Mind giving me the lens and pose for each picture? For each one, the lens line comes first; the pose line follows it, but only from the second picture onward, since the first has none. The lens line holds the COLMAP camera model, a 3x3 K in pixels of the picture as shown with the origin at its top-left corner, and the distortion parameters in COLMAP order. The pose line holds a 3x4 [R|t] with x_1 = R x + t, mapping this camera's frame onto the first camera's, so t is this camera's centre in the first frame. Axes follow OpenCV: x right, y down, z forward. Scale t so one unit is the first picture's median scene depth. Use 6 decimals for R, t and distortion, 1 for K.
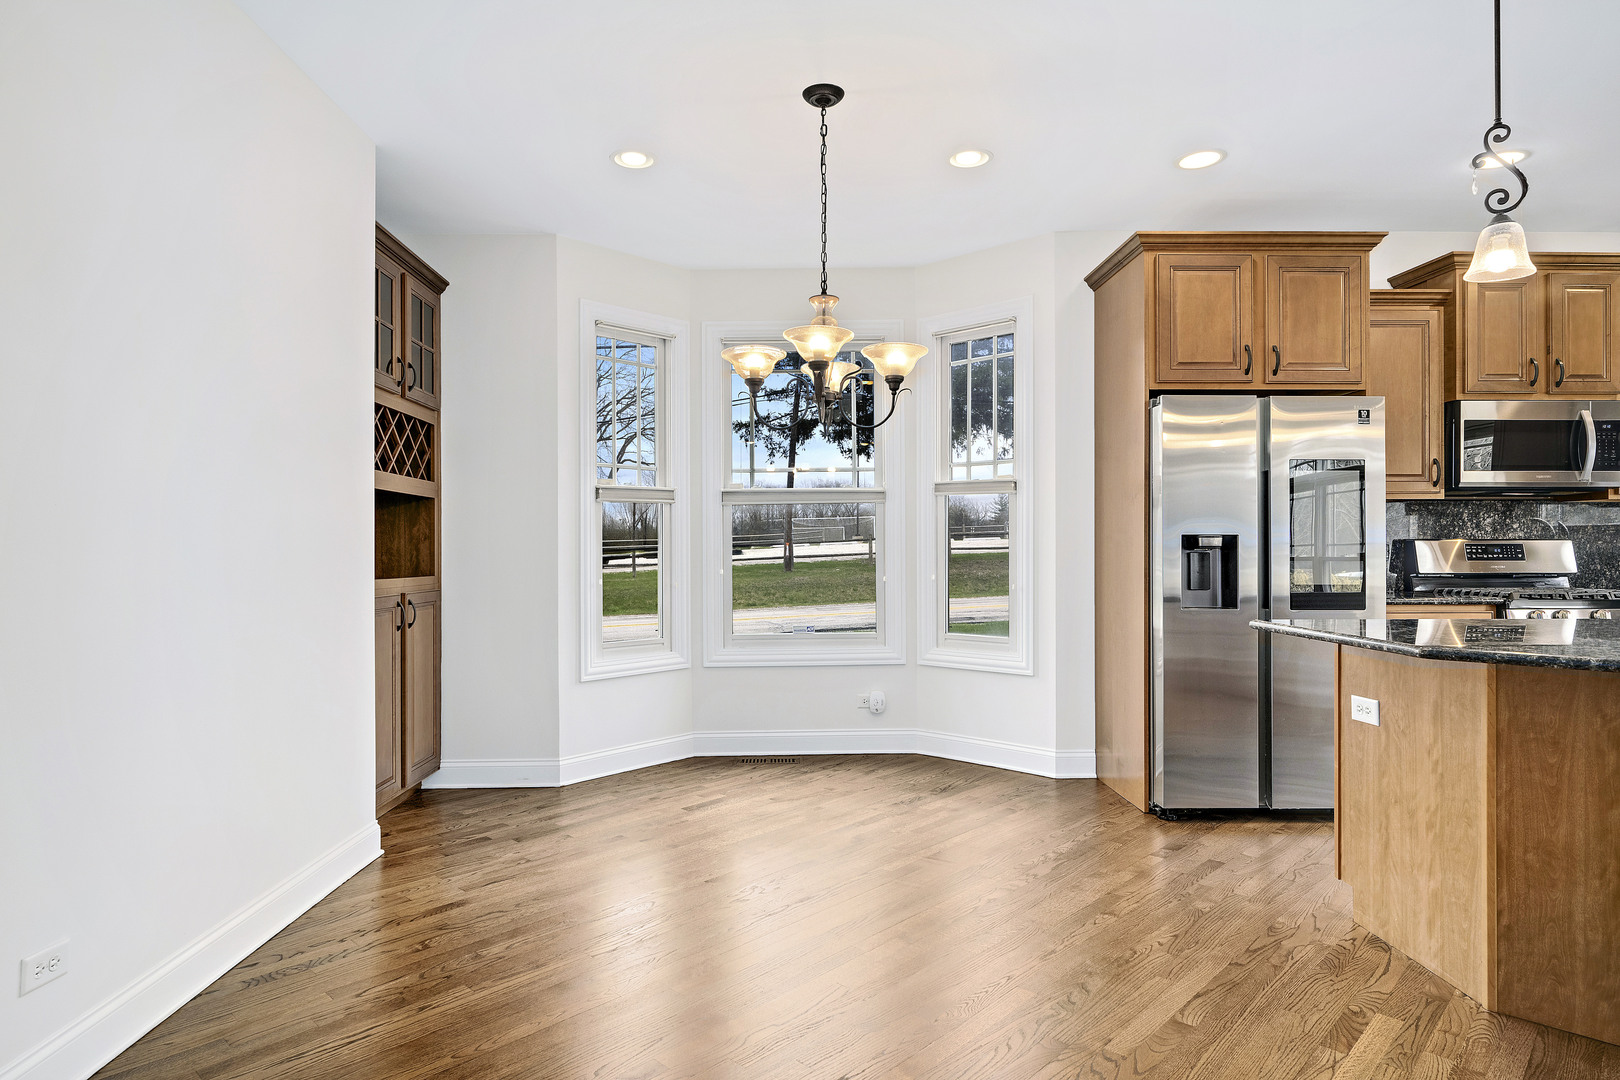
lens RADIAL K [[890.5, 0, 781.6], [0, 890.5, 545.8], [0, 0, 1]] dist [-0.002523, -0.000074]
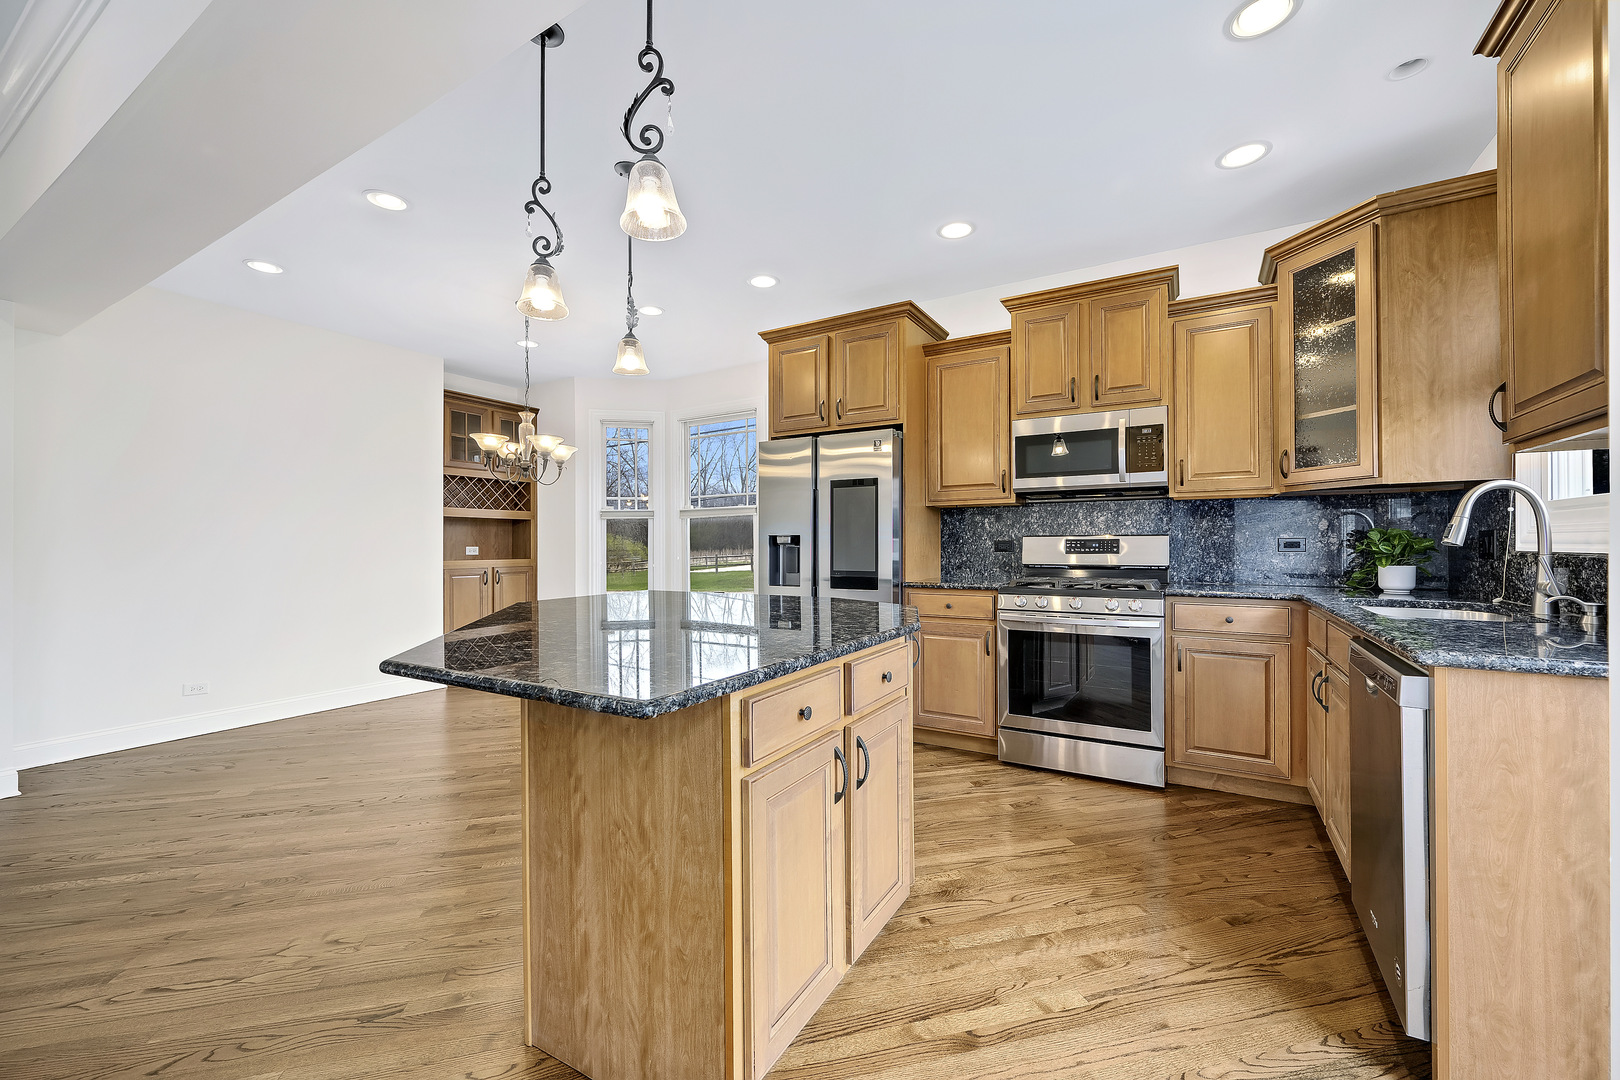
lens RADIAL K [[647.4, 0, 814.7], [0, 647.4, 540.5], [0, 0, 1]] dist [0.000723, 0.000327]
pose [[0.854346, -0.005680, -0.519674, 1.050367], [0.005773, 0.999982, -0.001439, -0.001582], [0.519673, -0.001771, 0.854364, 0.117996]]
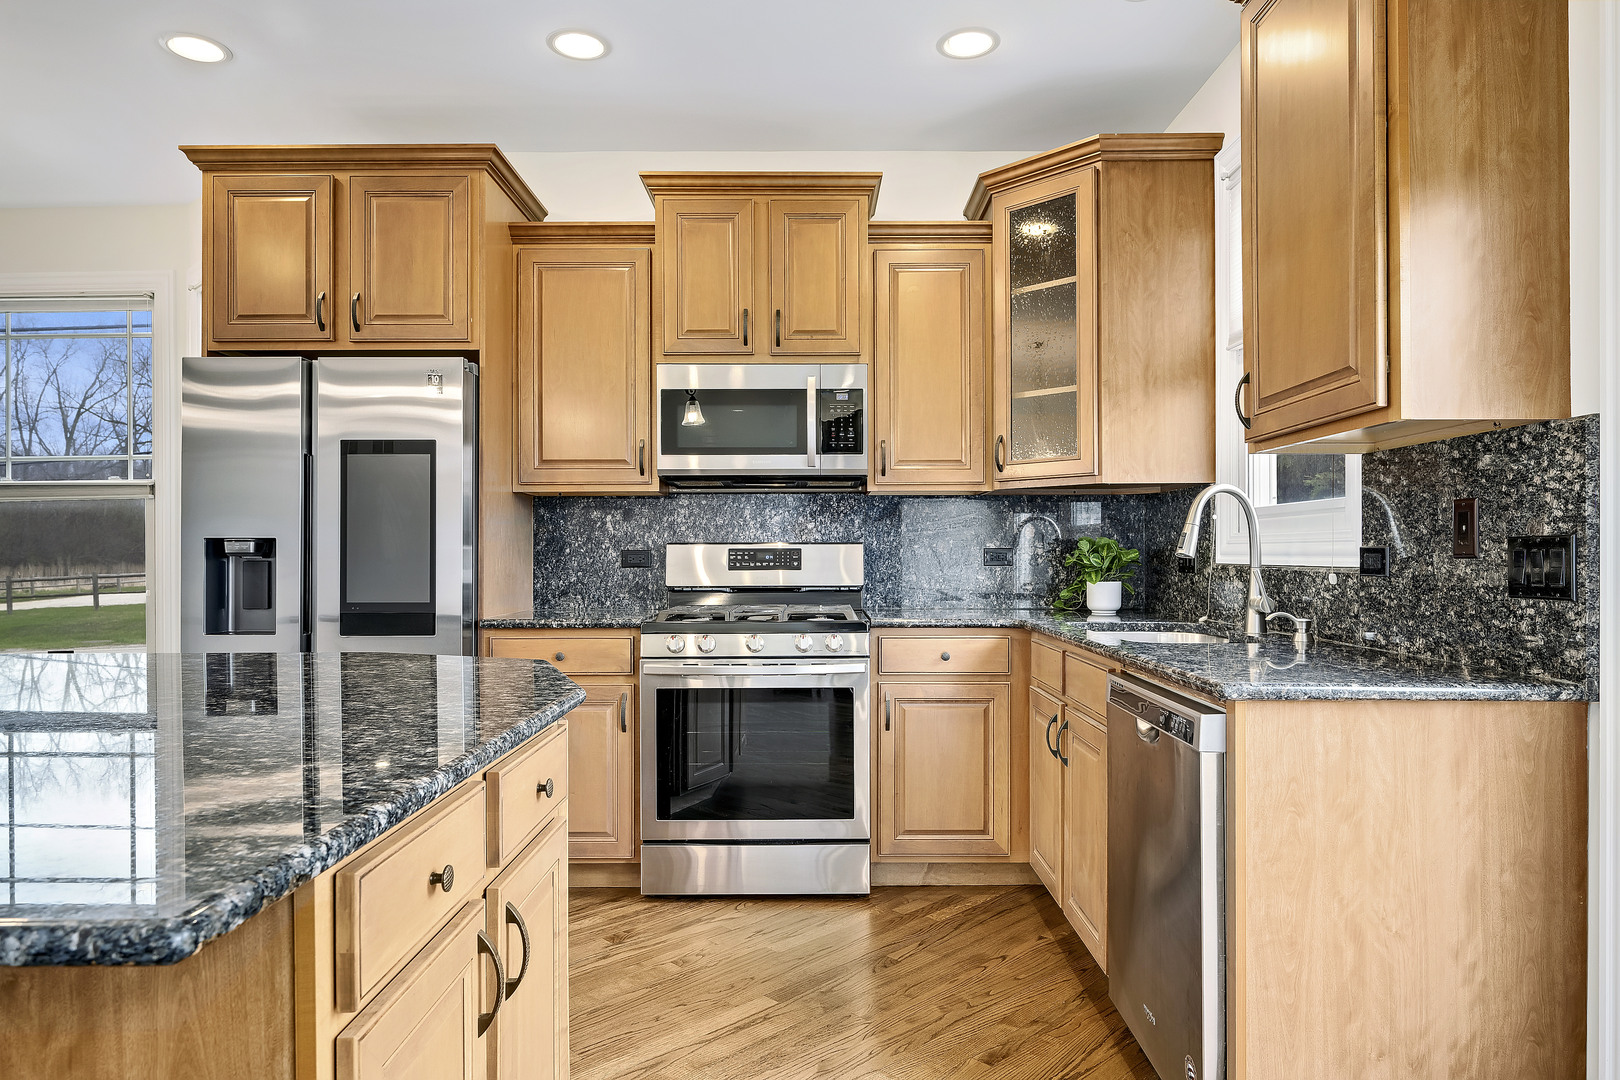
lens RADIAL K [[1002.0, 0, 823.3], [0, 1002.0, 551.2], [0, 0, 1]] dist [-0.001950, 0.000846]
pose [[0.999963, -0.001966, -0.008329, 0.971254], [0.001978, 0.999997, 0.001357, -0.001026], [0.008326, -0.001374, 0.999964, 0.133929]]
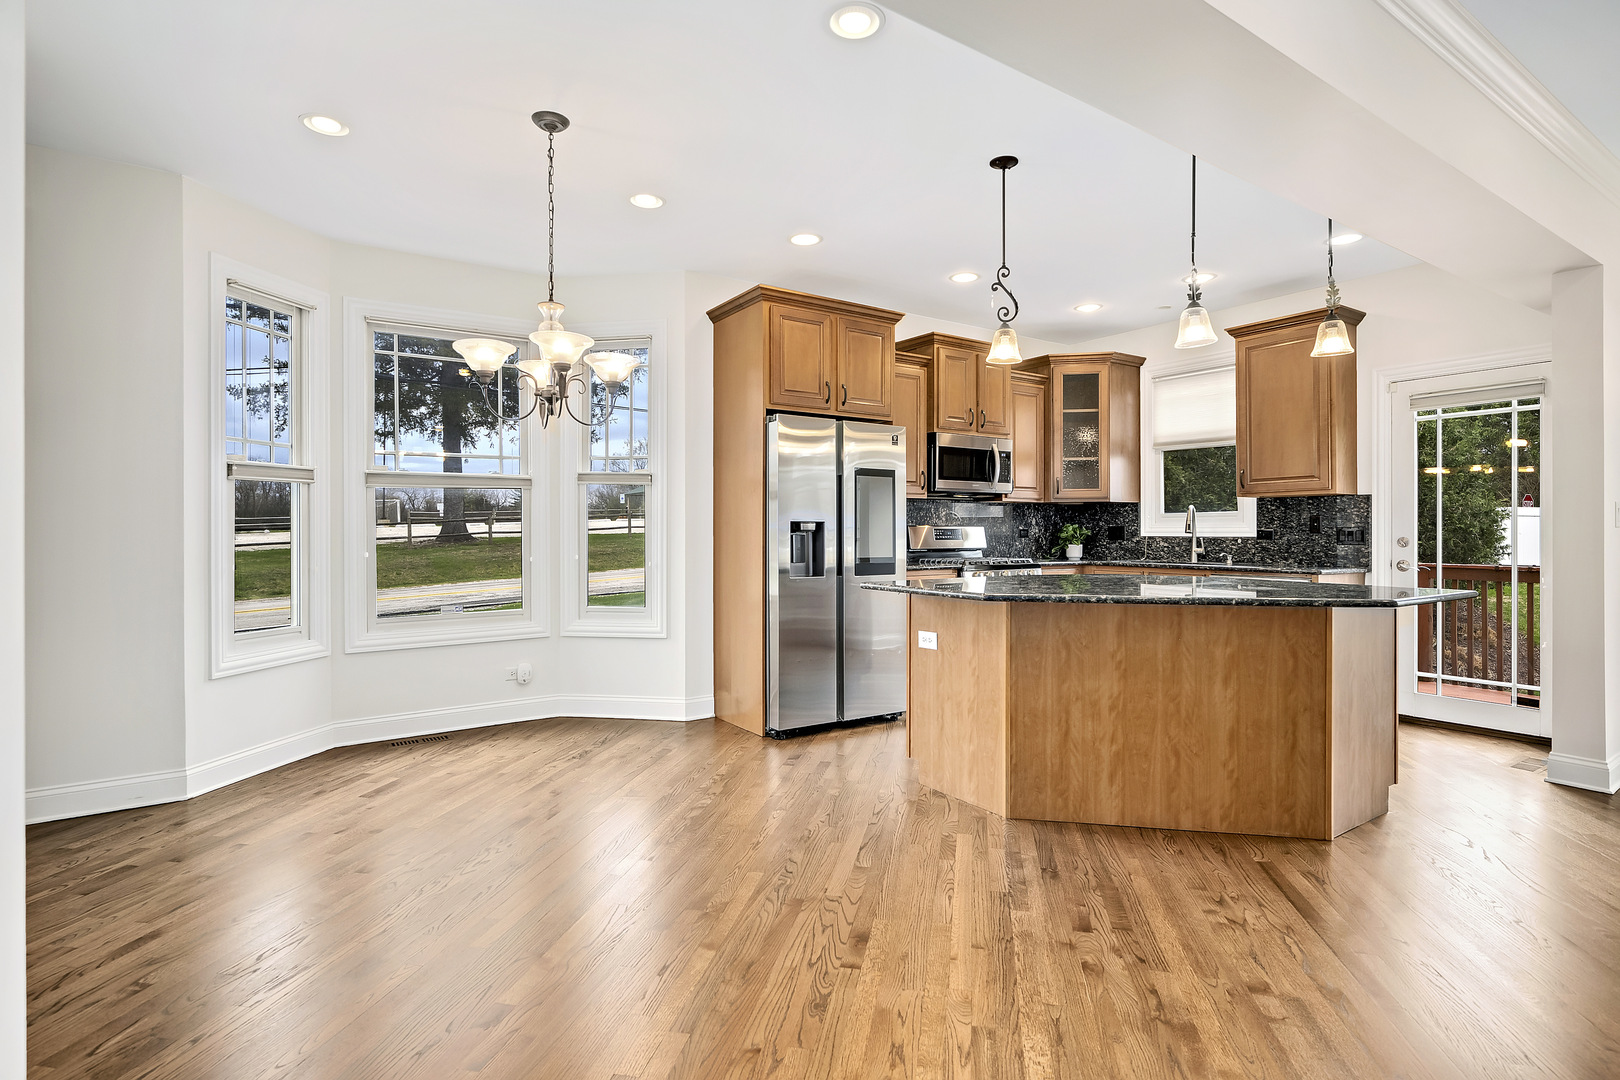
lens RADIAL K [[805.5, 0, 816.4], [0, 805.5, 533.2], [0, 0, 1]] dist [-0.004075, 0.000147]
pose [[0.832041, 0.000127, 0.554714, -0.174948], [-0.002413, 0.999991, 0.003390, 0.001115], [-0.554709, -0.004159, 0.832034, -0.012444]]
